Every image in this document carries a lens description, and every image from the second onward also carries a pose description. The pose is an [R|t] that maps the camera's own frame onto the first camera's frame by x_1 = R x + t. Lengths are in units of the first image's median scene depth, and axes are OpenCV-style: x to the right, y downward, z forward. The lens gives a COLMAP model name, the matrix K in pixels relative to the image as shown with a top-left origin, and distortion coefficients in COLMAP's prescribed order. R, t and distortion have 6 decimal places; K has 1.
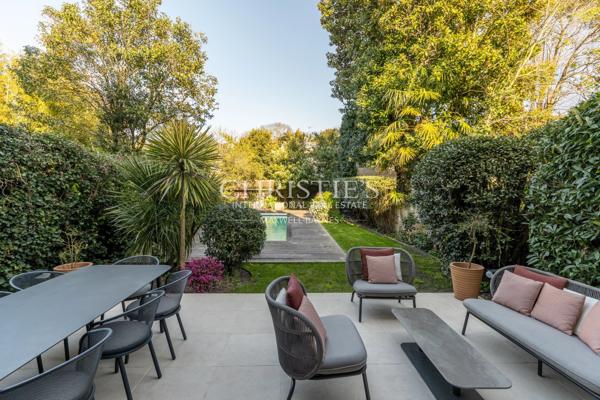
lens RADIAL K [[299.4, 0, 285.8], [0, 299.4, 197.2], [0, 0, 1]] dist [0.004675, 0.001062]
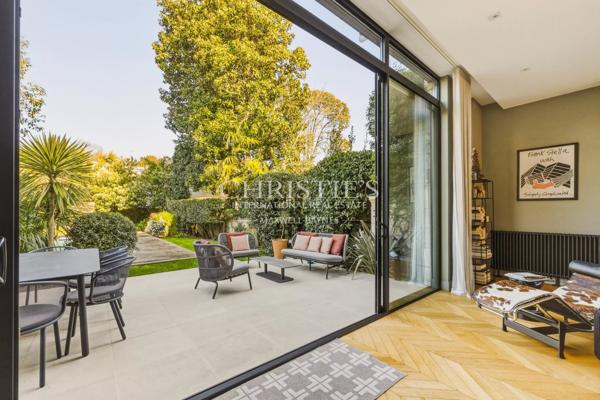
lens RADIAL K [[283.4, 0, 298.6], [0, 283.4, 210.4], [0, 0, 1]] dist [-0.001062, 0.000108]
pose [[0.790159, 0.001564, 0.612900, -0.110789], [0.030553, 0.998653, -0.041937, 0.035372], [-0.612140, 0.051863, 0.789047, -0.135155]]
